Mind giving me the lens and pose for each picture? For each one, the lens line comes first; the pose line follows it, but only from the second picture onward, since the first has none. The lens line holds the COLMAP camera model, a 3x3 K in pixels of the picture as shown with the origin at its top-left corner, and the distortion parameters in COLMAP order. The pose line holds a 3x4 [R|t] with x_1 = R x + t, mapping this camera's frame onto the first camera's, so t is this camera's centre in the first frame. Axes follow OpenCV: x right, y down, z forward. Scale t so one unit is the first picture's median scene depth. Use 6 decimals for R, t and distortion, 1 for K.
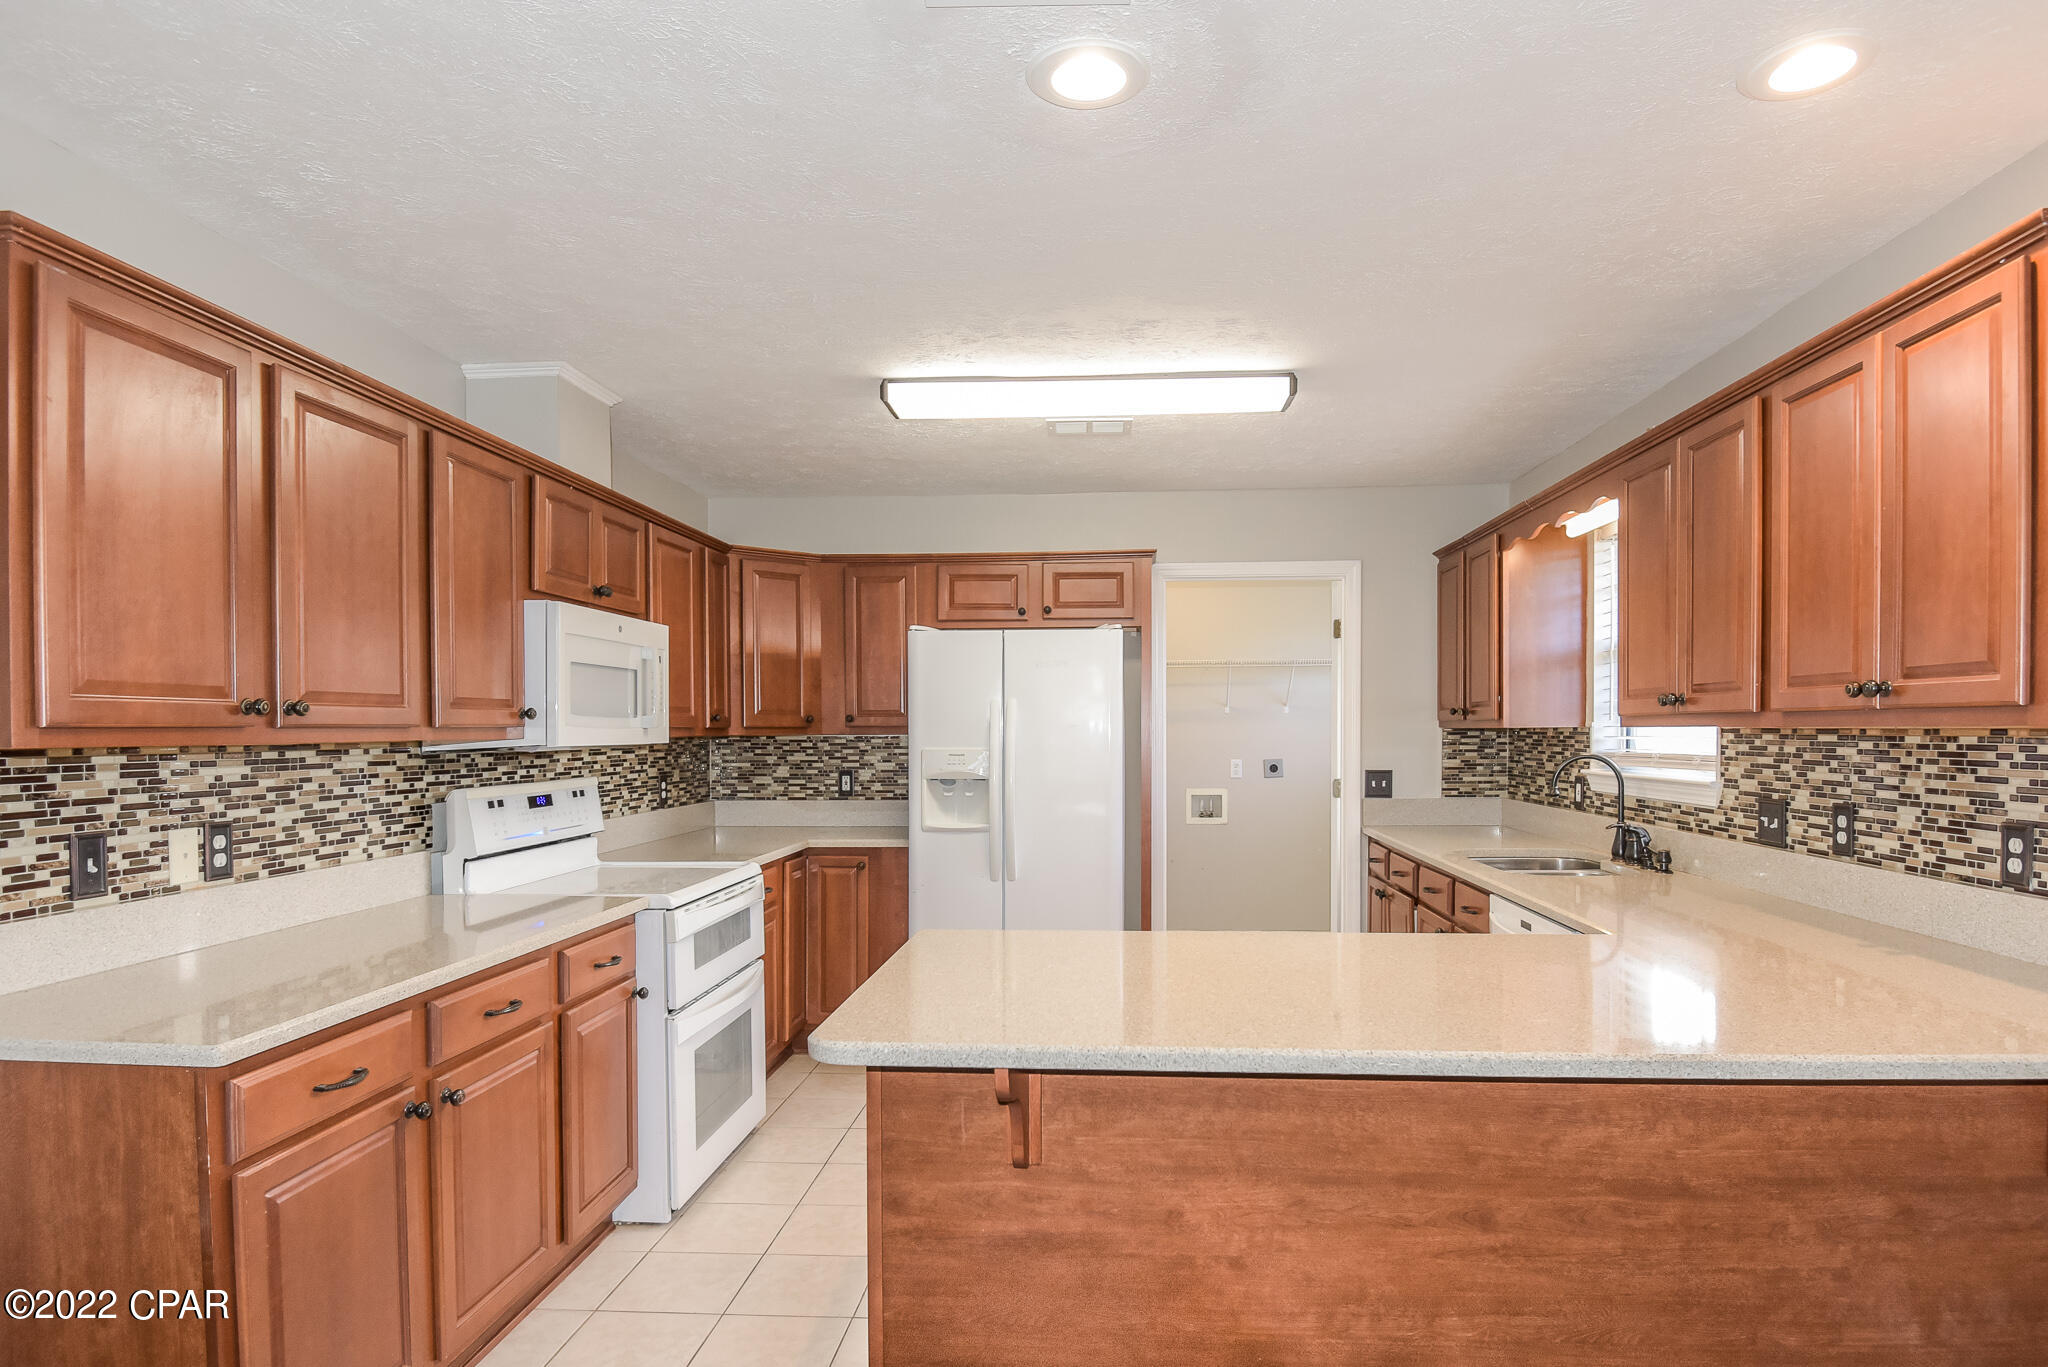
lens RADIAL K [[1125.0, 0, 1110.7], [0, 1125.0, 737.6], [0, 0, 1]] dist [0.001996, -0.023063]
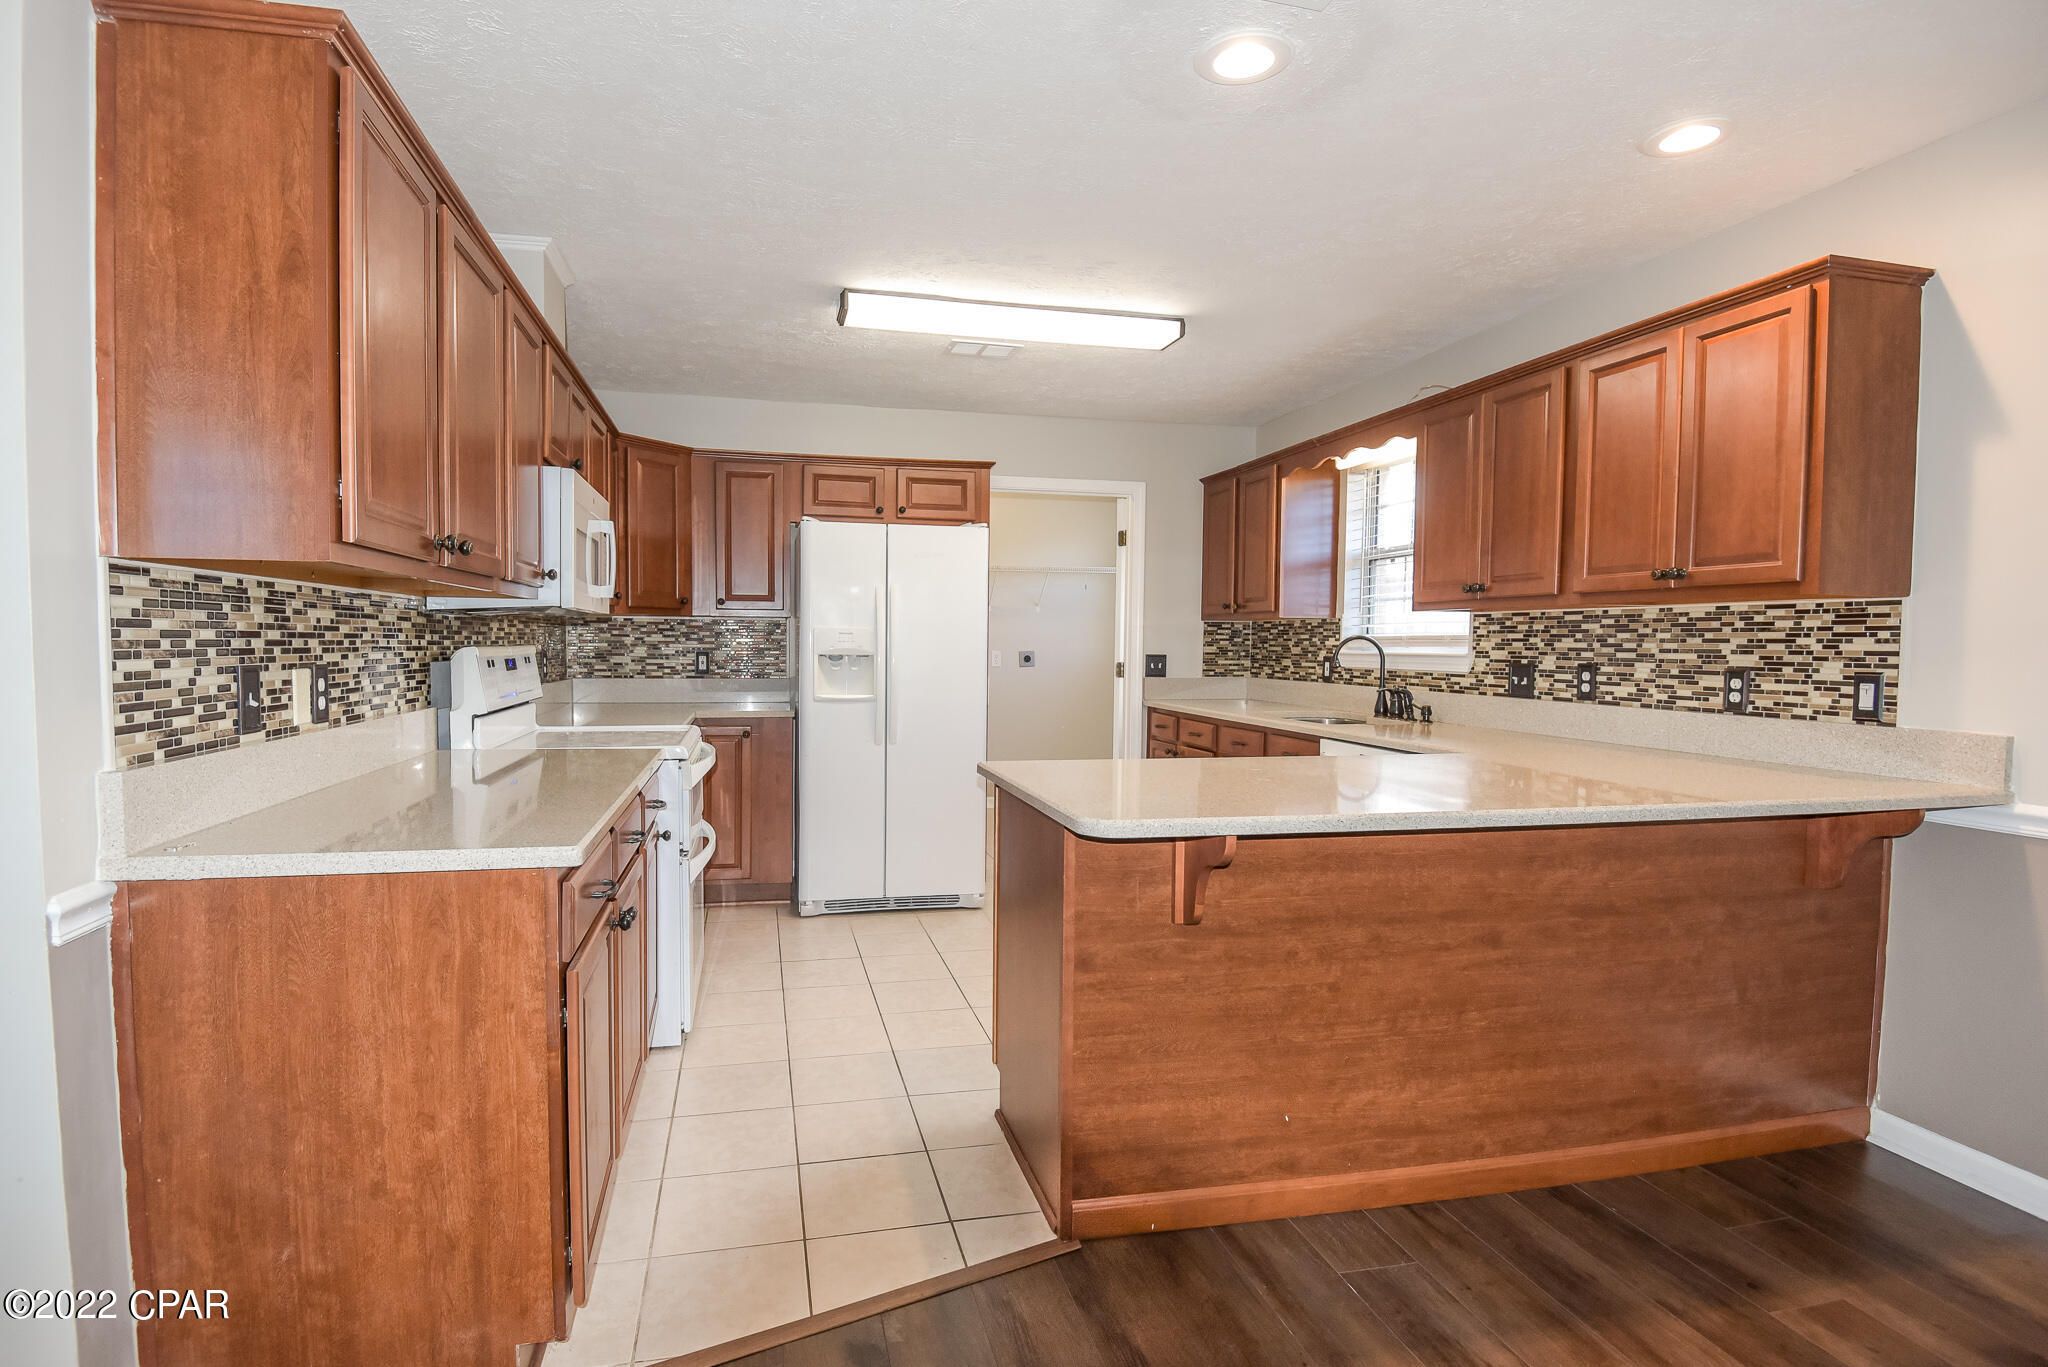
lens RADIAL K [[992.6, 0, 1016.7], [0, 992.6, 681.8], [0, 0, 1]] dist [0.002110, -0.027513]
pose [[0.964150, 0.000258, 0.265356, -0.381420], [-0.008900, 0.999468, 0.031365, 0.050793], [-0.265207, -0.032603, 0.963640, -0.011268]]
